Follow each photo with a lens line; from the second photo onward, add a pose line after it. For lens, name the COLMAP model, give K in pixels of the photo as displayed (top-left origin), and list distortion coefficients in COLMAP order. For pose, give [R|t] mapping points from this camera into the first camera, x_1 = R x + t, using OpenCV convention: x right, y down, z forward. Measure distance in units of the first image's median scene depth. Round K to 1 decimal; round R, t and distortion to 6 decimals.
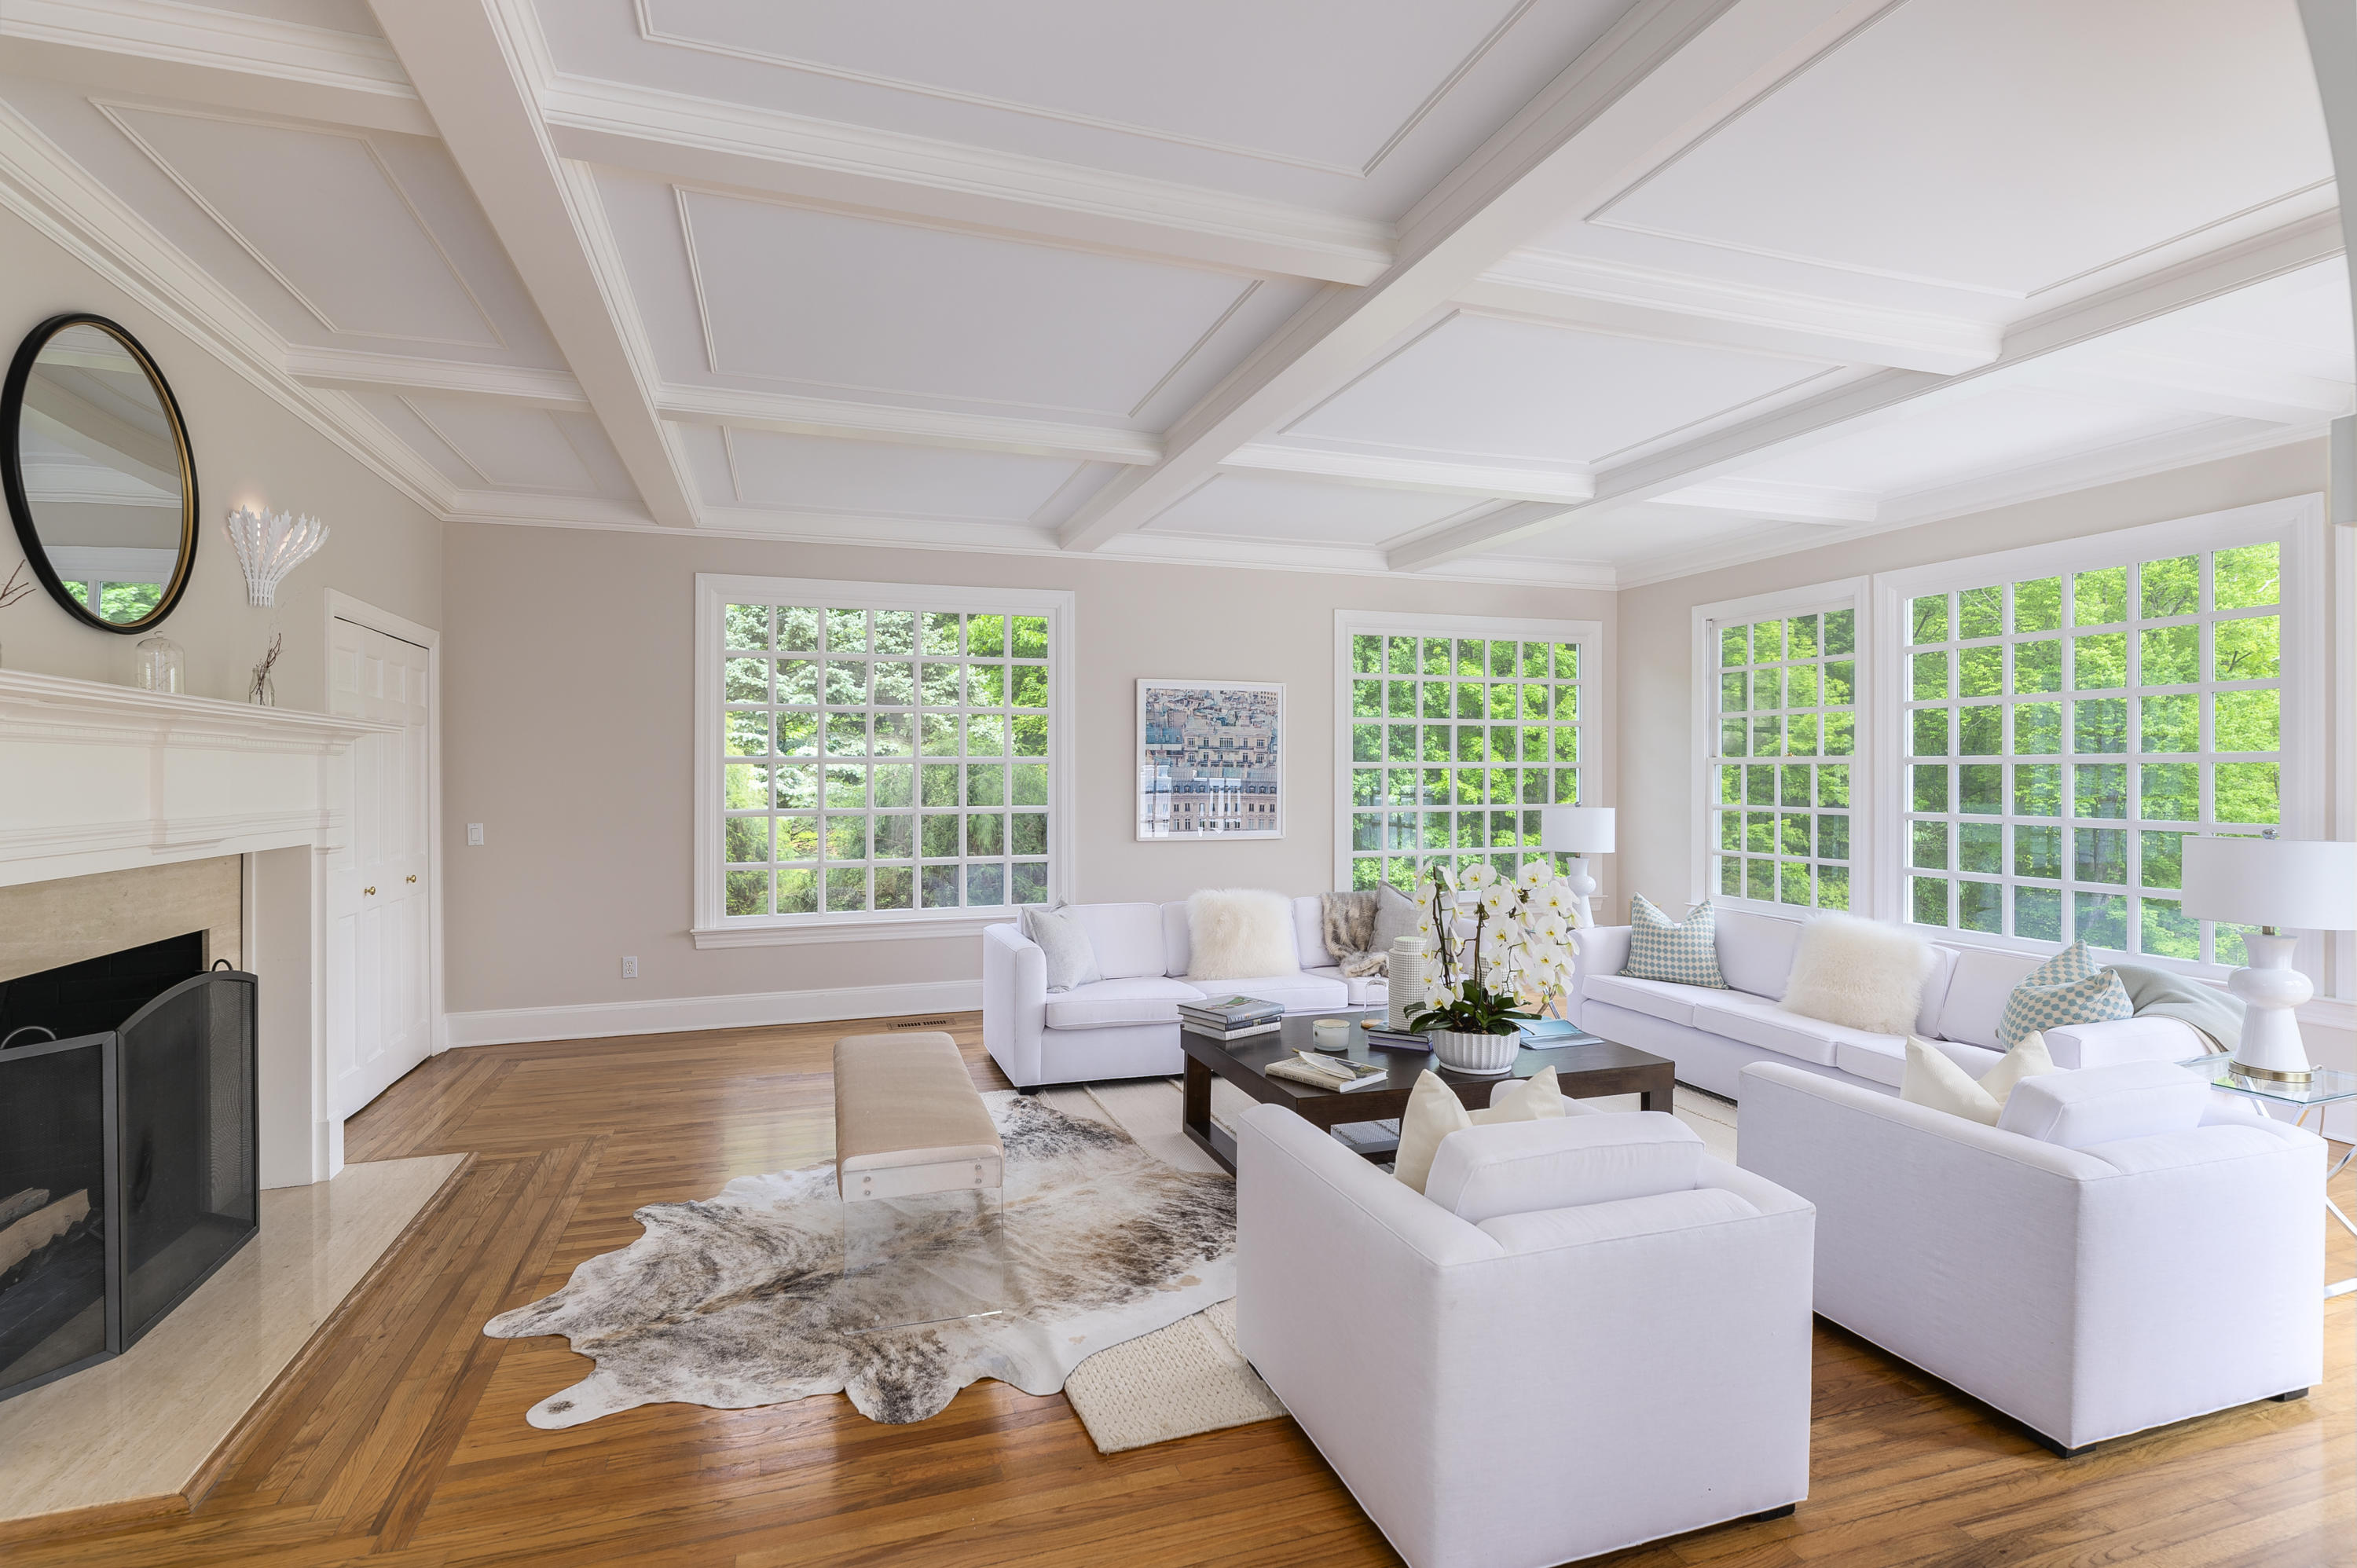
lens RADIAL K [[1123.7, 0, 1169.8], [0, 1123.7, 781.0], [0, 0, 1]] dist [0.000704, 0.000306]
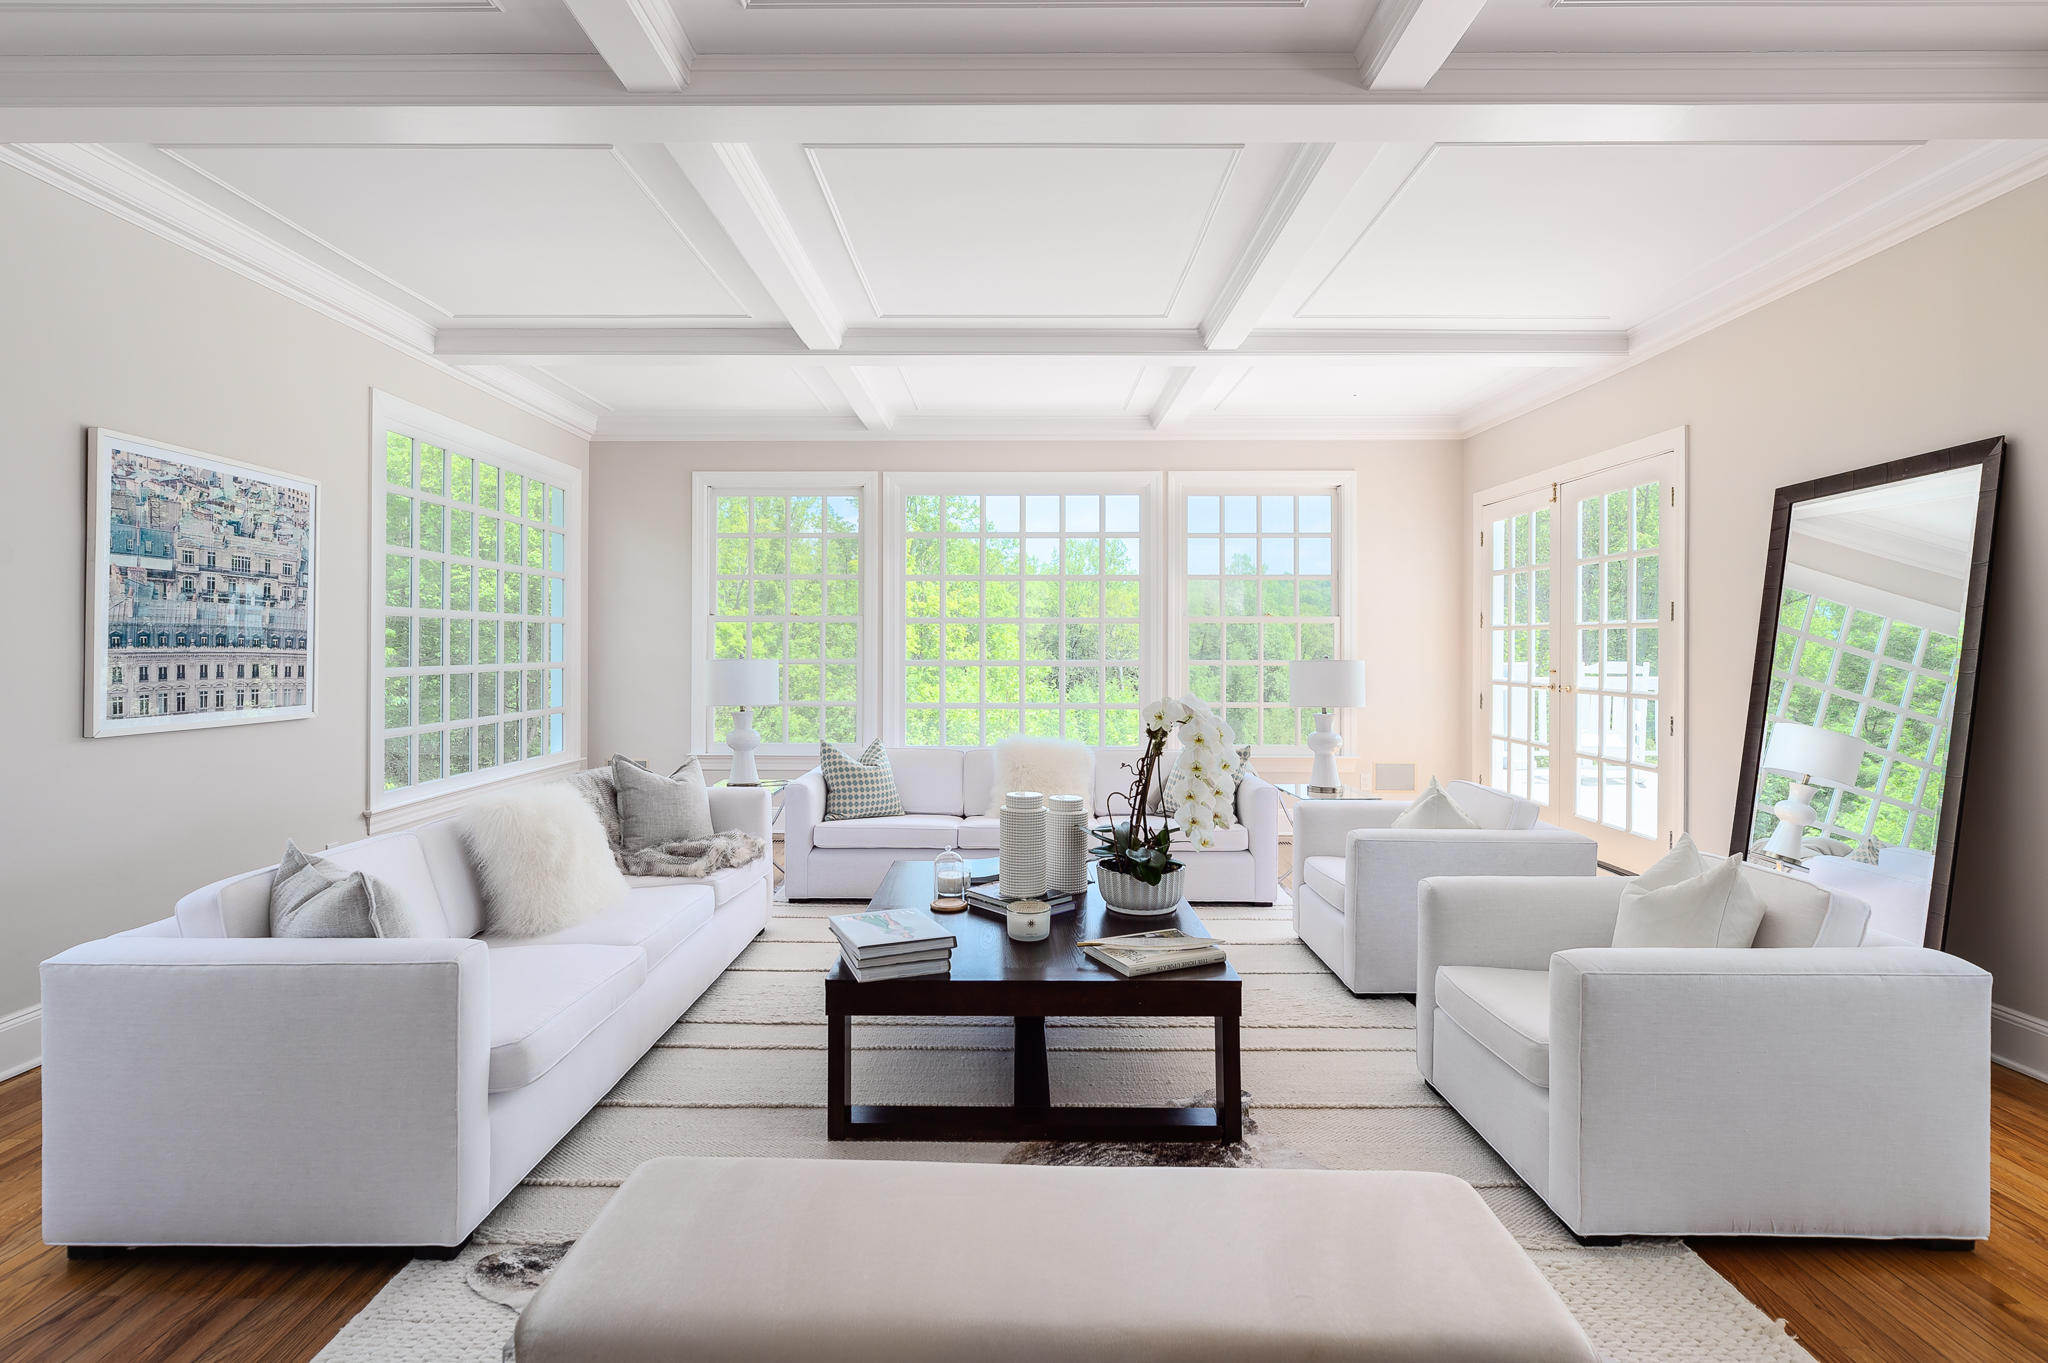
lens RADIAL K [[976.5, 0, 1002.4], [0, 976.5, 646.1], [0, 0, 1]] dist [0.000704, 0.000306]
pose [[0.334282, 0.002007, 0.942471, -0.307854], [0.005564, 0.999976, -0.004103, 0.014435], [-0.942457, 0.006615, 0.334263, 0.441048]]
